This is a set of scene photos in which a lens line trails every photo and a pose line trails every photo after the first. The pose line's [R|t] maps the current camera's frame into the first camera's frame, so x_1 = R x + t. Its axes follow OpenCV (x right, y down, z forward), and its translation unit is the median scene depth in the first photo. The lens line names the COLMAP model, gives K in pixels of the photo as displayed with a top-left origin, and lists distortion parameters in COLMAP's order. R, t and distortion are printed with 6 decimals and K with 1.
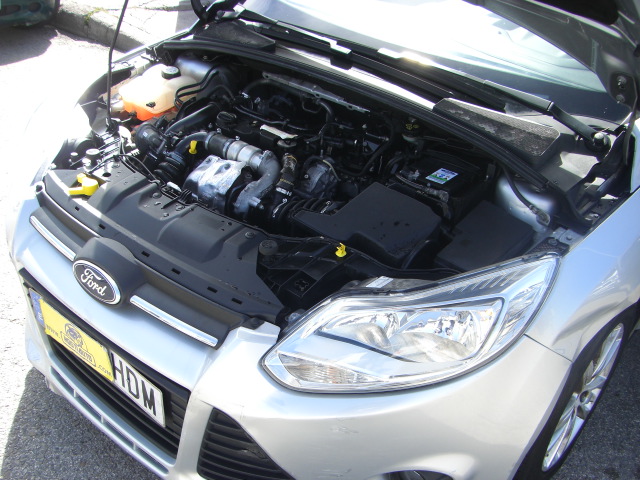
lens RADIAL K [[718.6, 0, 316.8], [0, 718.6, 309.2], [0, 0, 1]] dist [-0.189839, 0.118438]
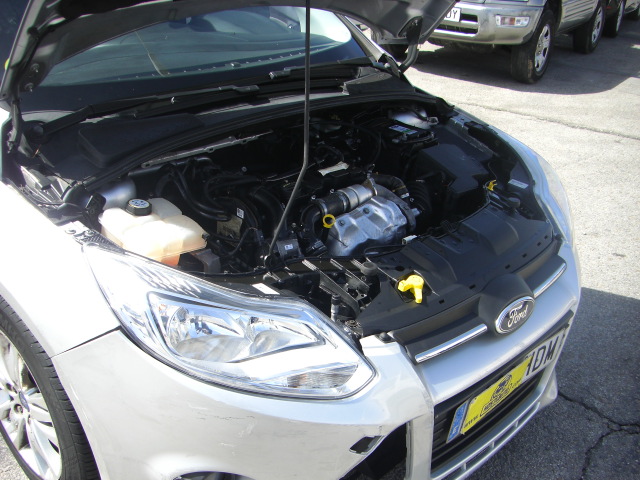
lens RADIAL K [[718.6, 0, 316.8], [0, 718.6, 309.2], [0, 0, 1]] dist [-0.189839, 0.118438]
pose [[0.063842, -0.586548, 0.807395, -1.163478], [0.526993, 0.706856, 0.471840, -0.694948], [-0.847468, 0.395368, 0.354233, 0.834537]]
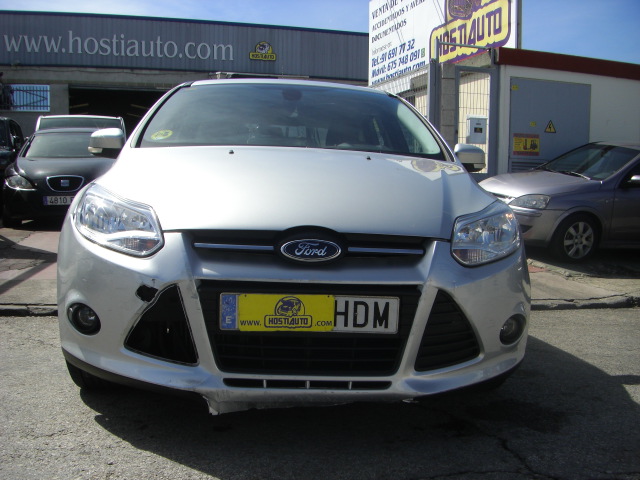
lens RADIAL K [[718.6, 0, 316.8], [0, 718.6, 309.2], [0, 0, 1]] dist [-0.189839, 0.118438]
pose [[0.702501, -0.159378, 0.693608, -1.212718], [0.432030, 0.869981, -0.237663, 0.369597], [-0.565547, 0.466618, 0.680018, 0.119073]]
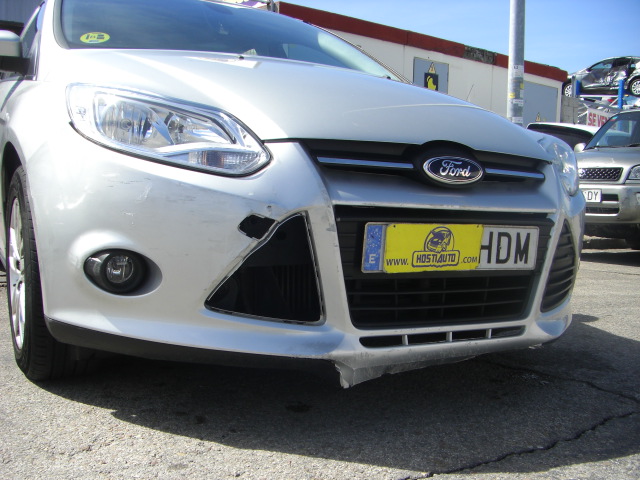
lens RADIAL K [[718.6, 0, 316.8], [0, 718.6, 309.2], [0, 0, 1]] dist [-0.189839, 0.118438]
pose [[0.353821, -0.223345, 0.908255, -1.358959], [0.532820, 0.846229, 0.000527, 0.028065], [-0.768709, 0.483750, 0.418416, 0.778626]]
